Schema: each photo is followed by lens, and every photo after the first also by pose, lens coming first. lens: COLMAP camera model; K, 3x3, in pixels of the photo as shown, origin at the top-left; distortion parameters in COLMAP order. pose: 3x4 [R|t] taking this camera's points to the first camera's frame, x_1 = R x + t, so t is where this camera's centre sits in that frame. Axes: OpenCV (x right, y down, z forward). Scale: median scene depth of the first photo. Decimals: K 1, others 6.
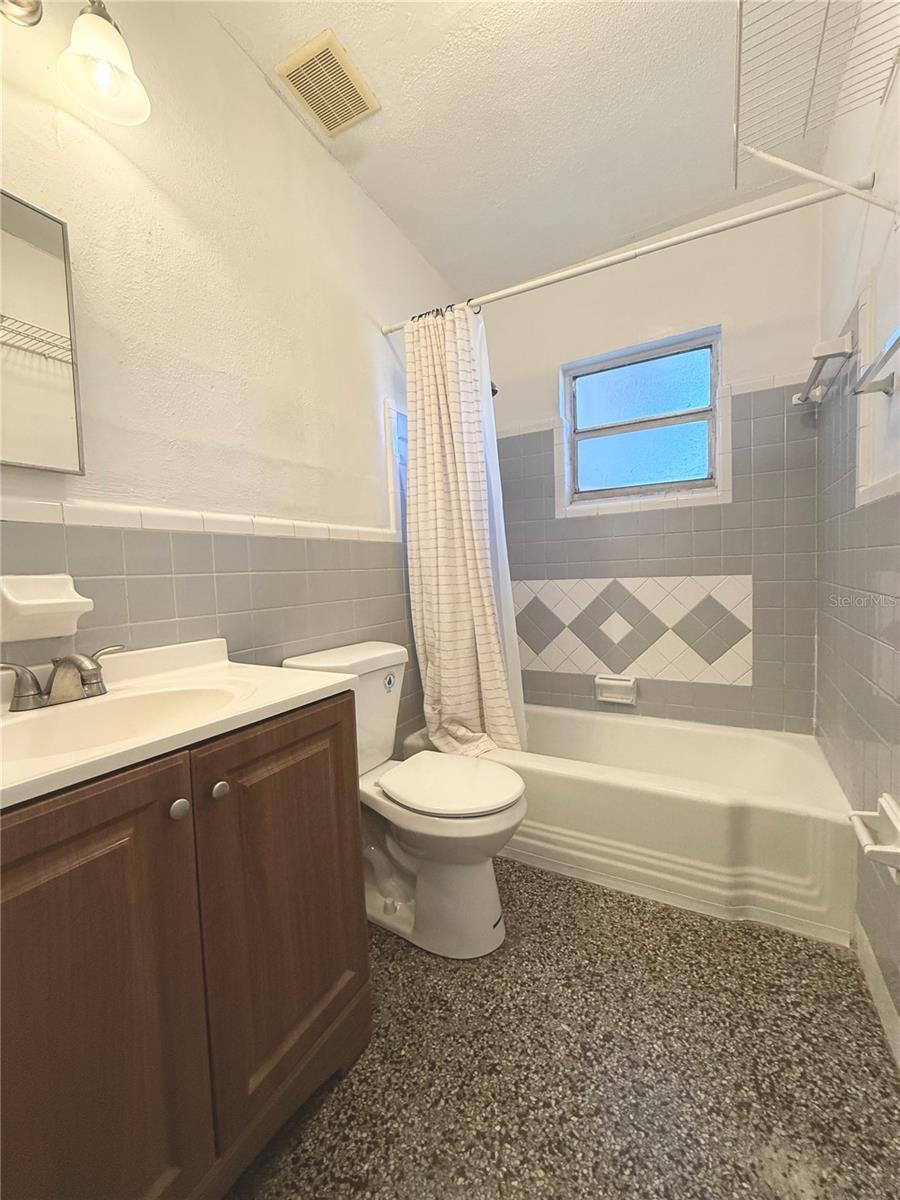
lens RADIAL K [[478.1, 0, 450.6], [0, 478.1, 598.4], [0, 0, 1]] dist [-0.001192, 0.000214]
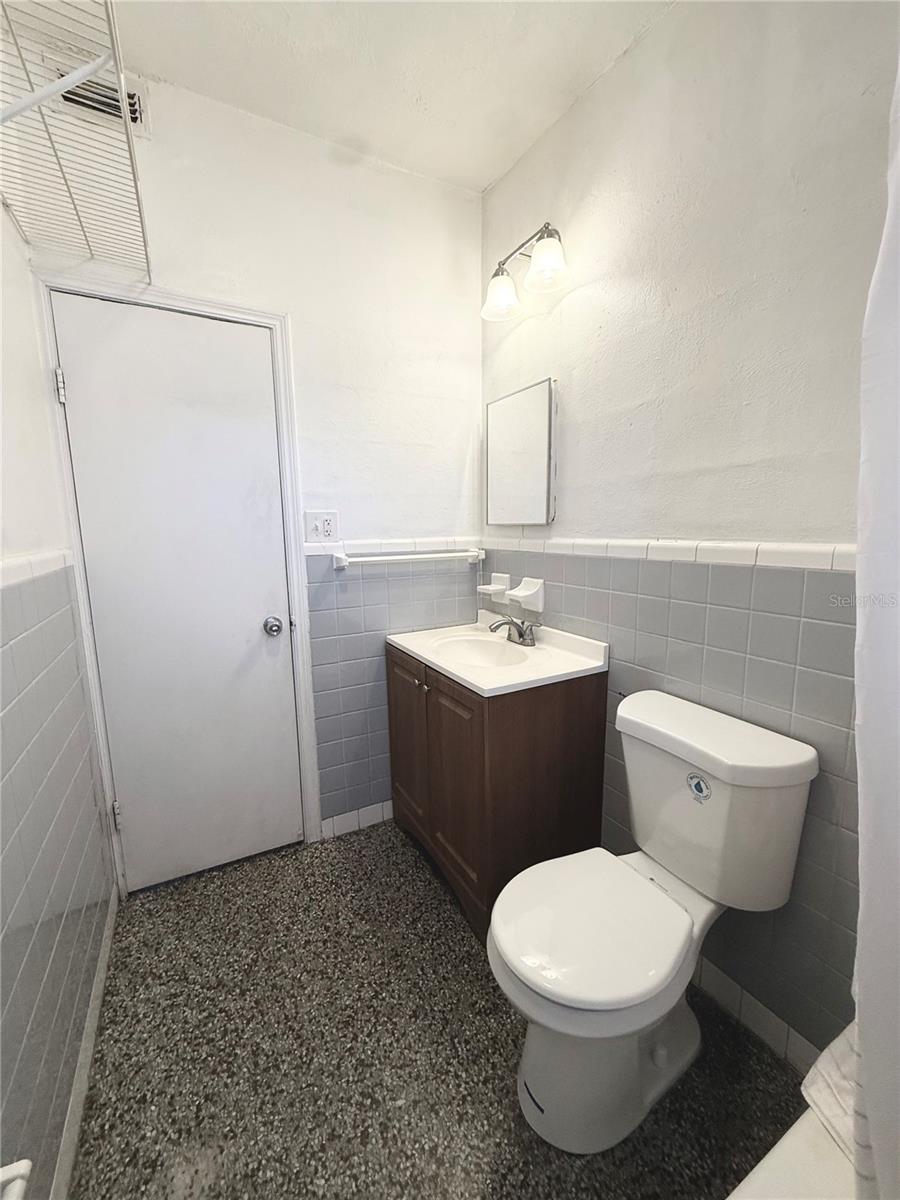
lens RADIAL K [[478.1, 0, 450.6], [0, 478.1, 598.4], [0, 0, 1]] dist [-0.001192, 0.000214]
pose [[-0.531011, 0.170591, -0.830016, 0.876499], [-0.009625, 0.978248, 0.207214, -0.340635], [0.847310, 0.118022, -0.517819, 1.567241]]
